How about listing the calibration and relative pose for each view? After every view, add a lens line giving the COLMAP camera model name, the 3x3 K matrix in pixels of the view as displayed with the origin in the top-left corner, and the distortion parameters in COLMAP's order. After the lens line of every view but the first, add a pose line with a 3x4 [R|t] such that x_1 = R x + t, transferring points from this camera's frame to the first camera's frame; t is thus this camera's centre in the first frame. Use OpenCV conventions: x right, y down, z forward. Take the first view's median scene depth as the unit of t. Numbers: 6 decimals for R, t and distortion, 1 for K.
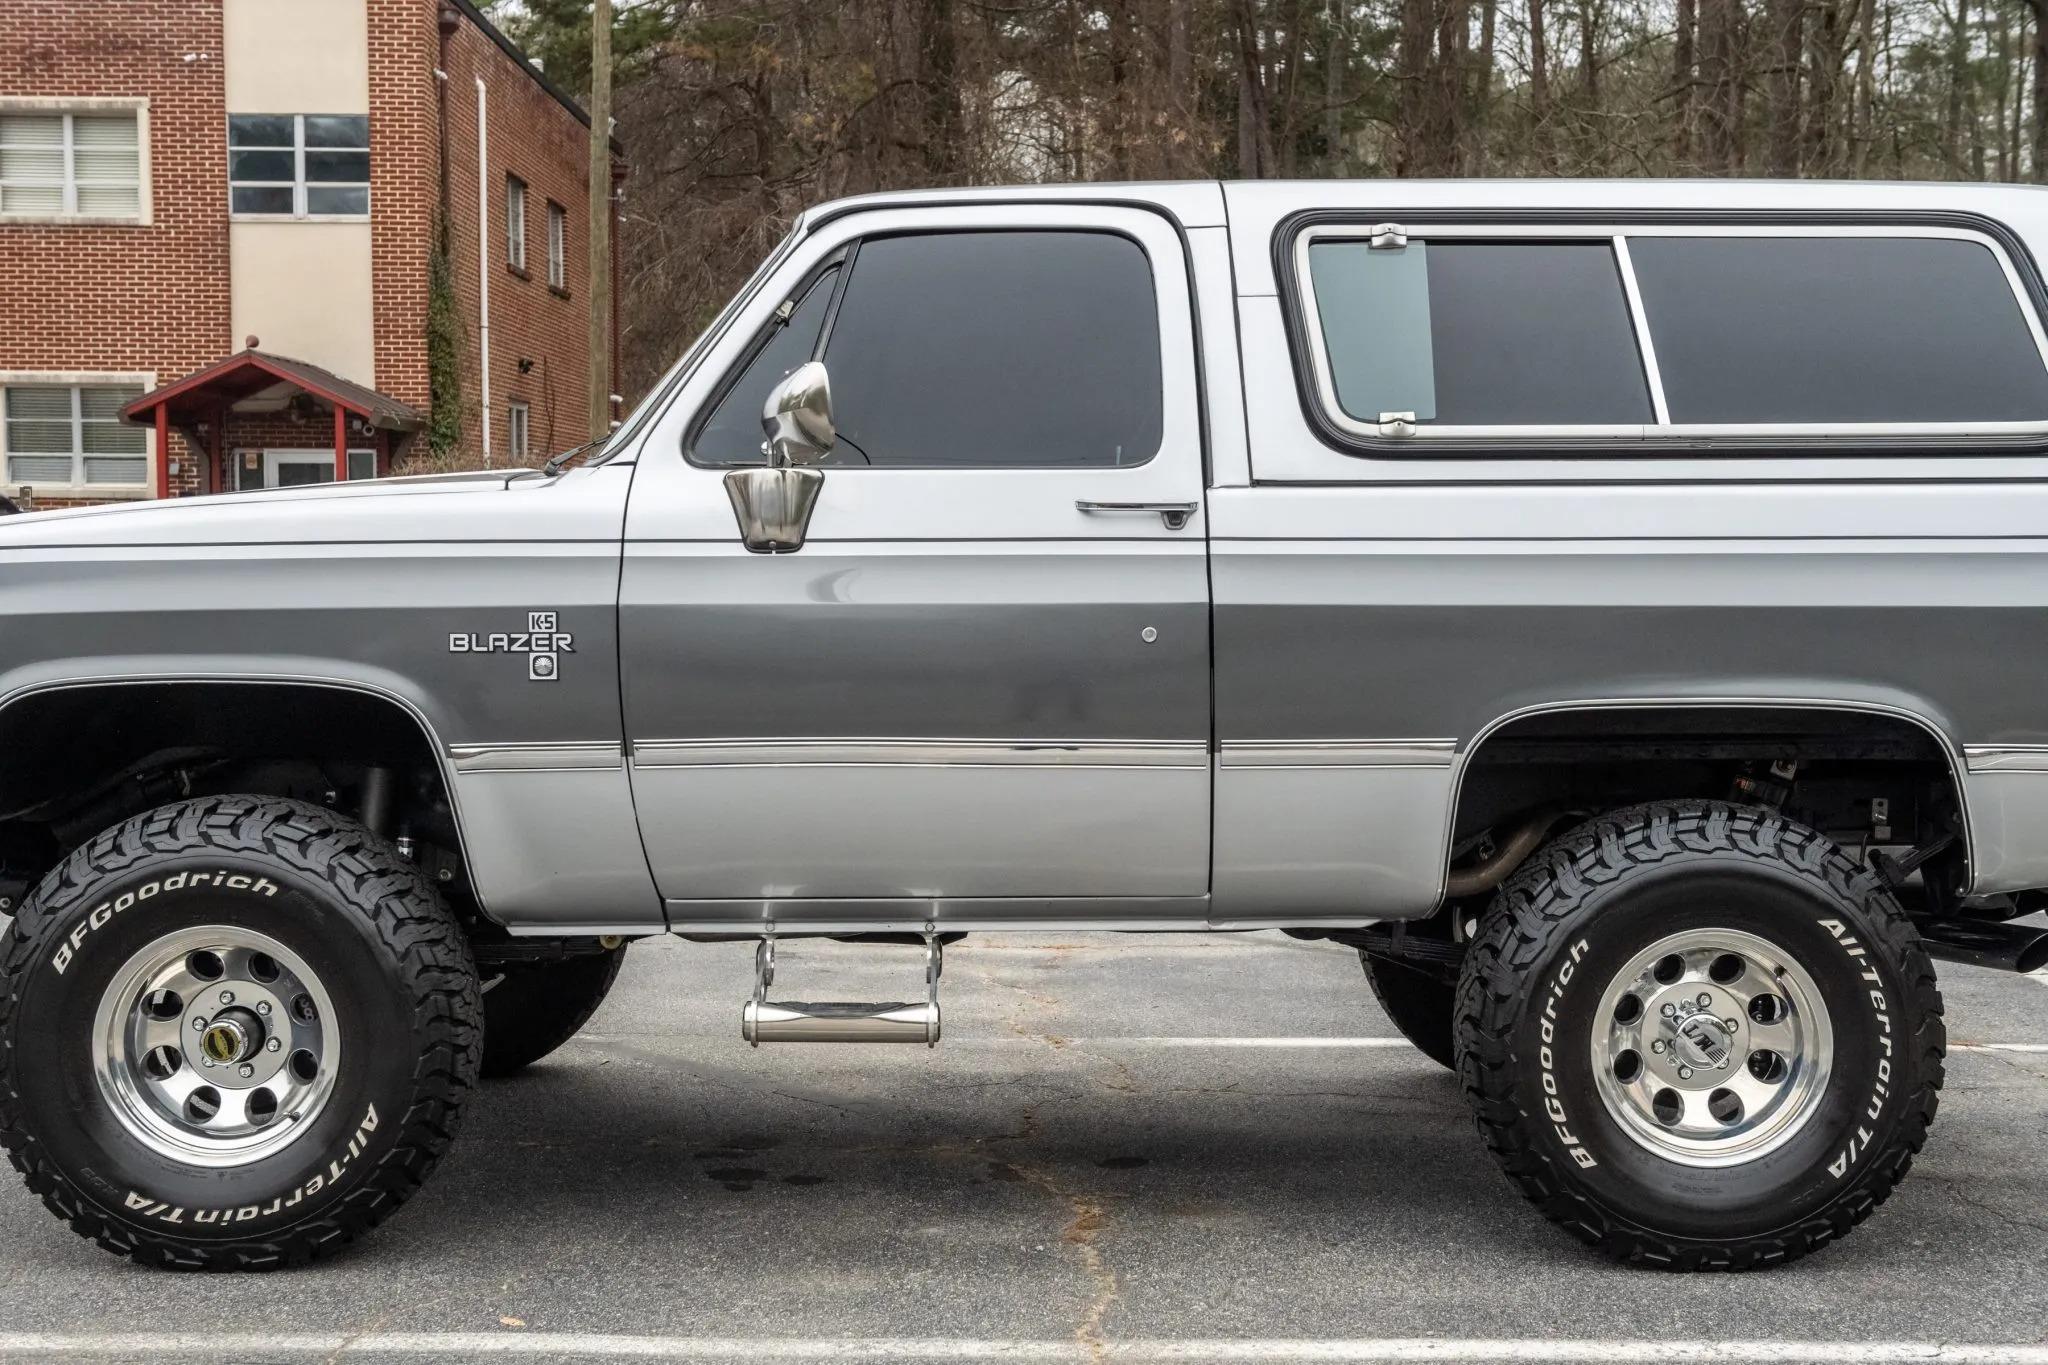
lens RADIAL K [[2655.6, 0, 1024.0], [0, 2655.6, 682.5], [0, 0, 1]] dist [0.017892, 0.064759]
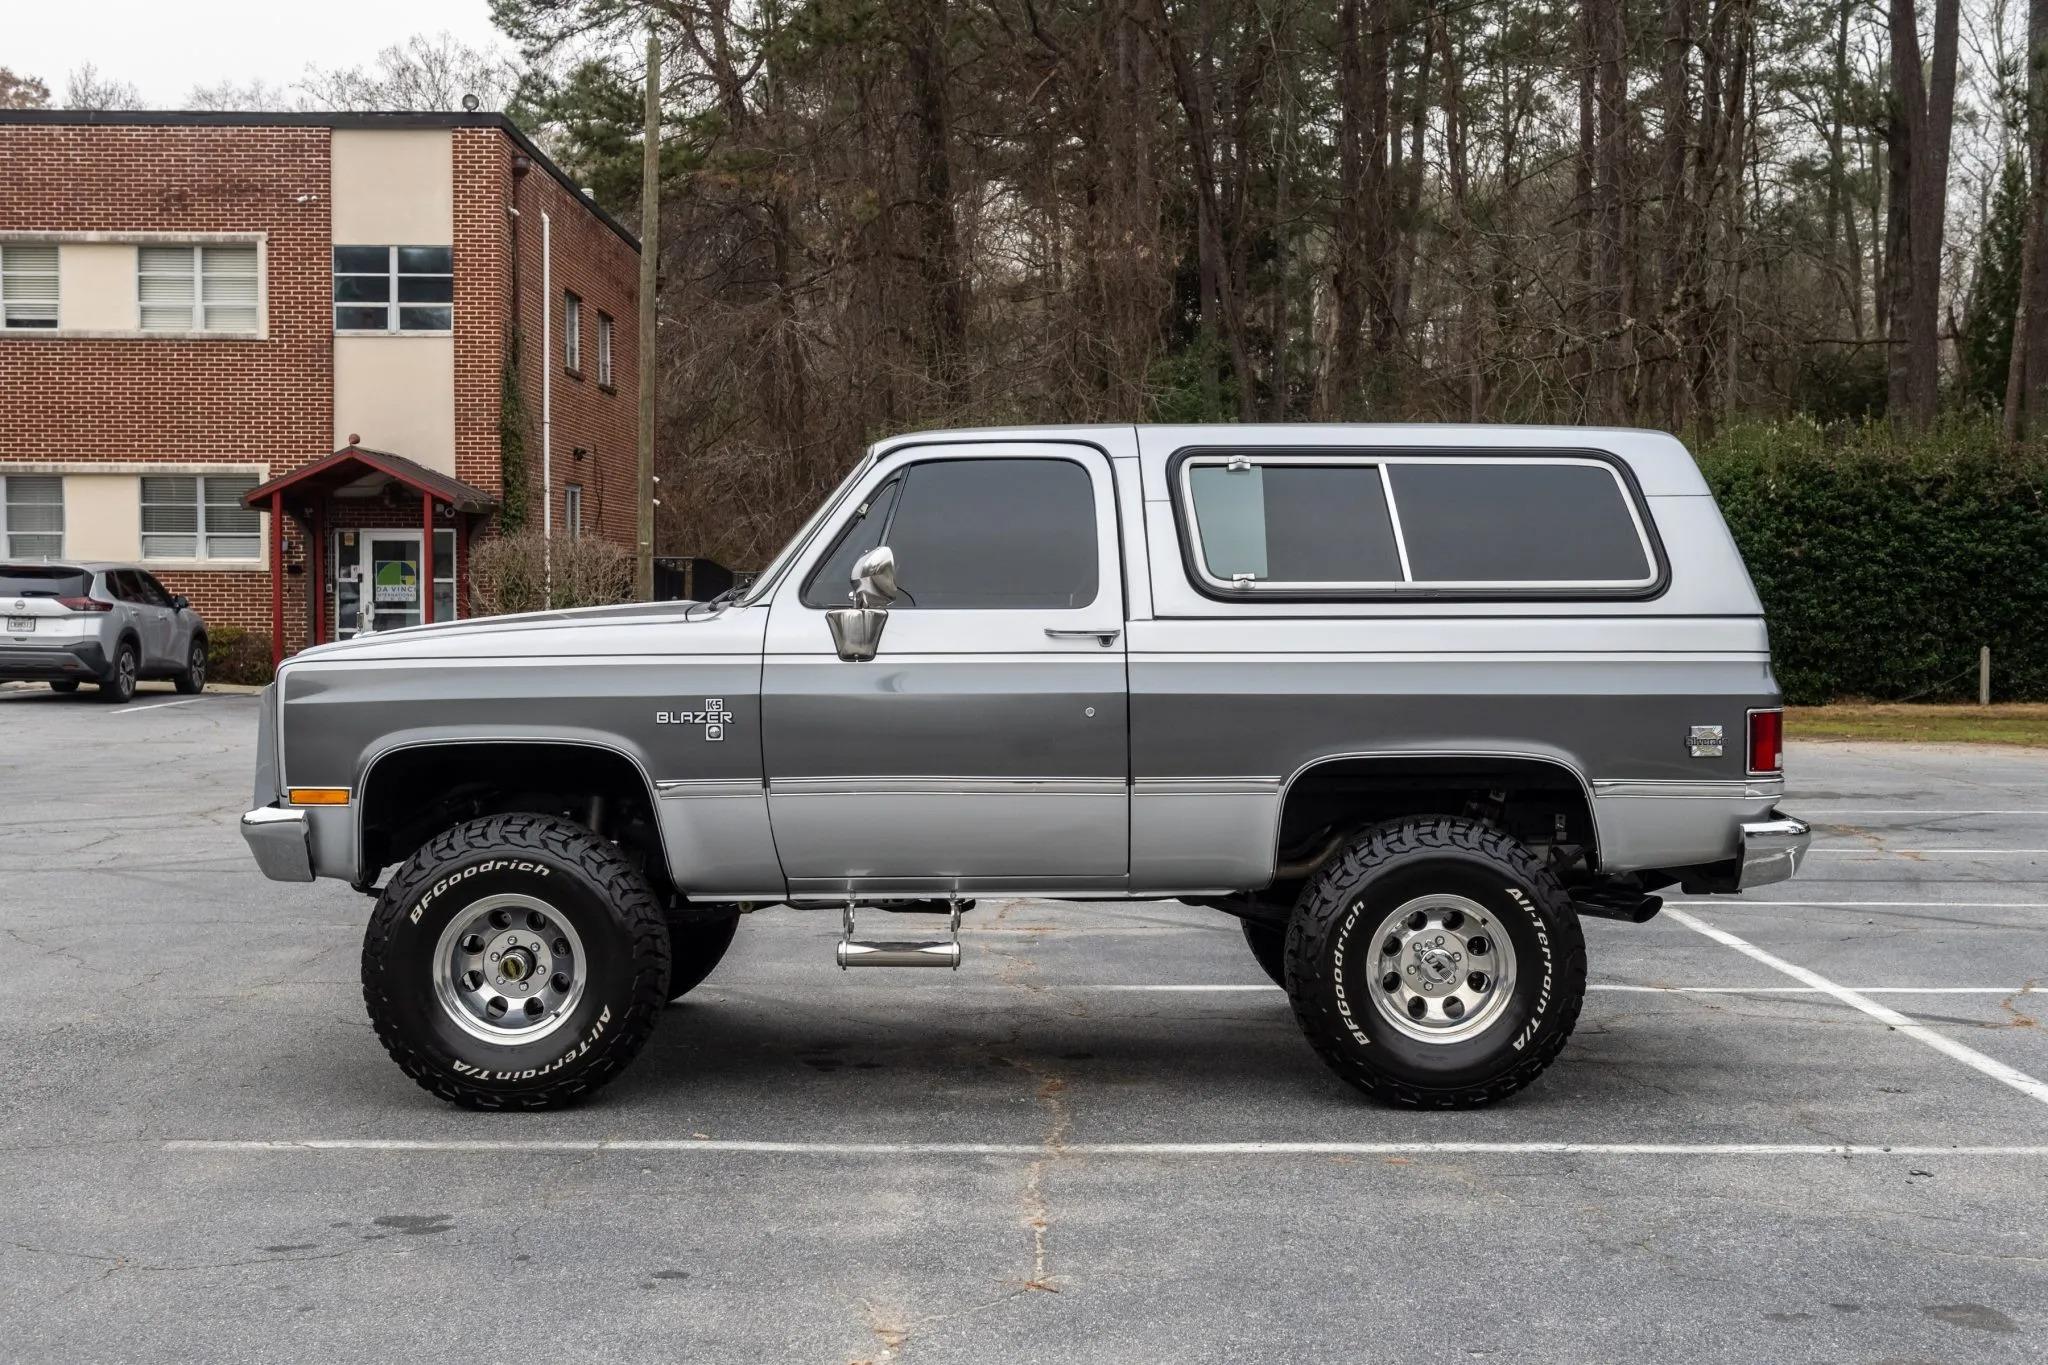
lens RADIAL K [[2431.2, 0, 1034.6], [0, 2431.2, 634.9], [0, 0, 1]] dist [0.006744, 0.004897]
pose [[0.999943, -0.000900, 0.010599, -0.002101], [0.001286, 0.999334, -0.036466, -0.010902], [-0.010559, 0.036477, 0.999279, -0.465590]]
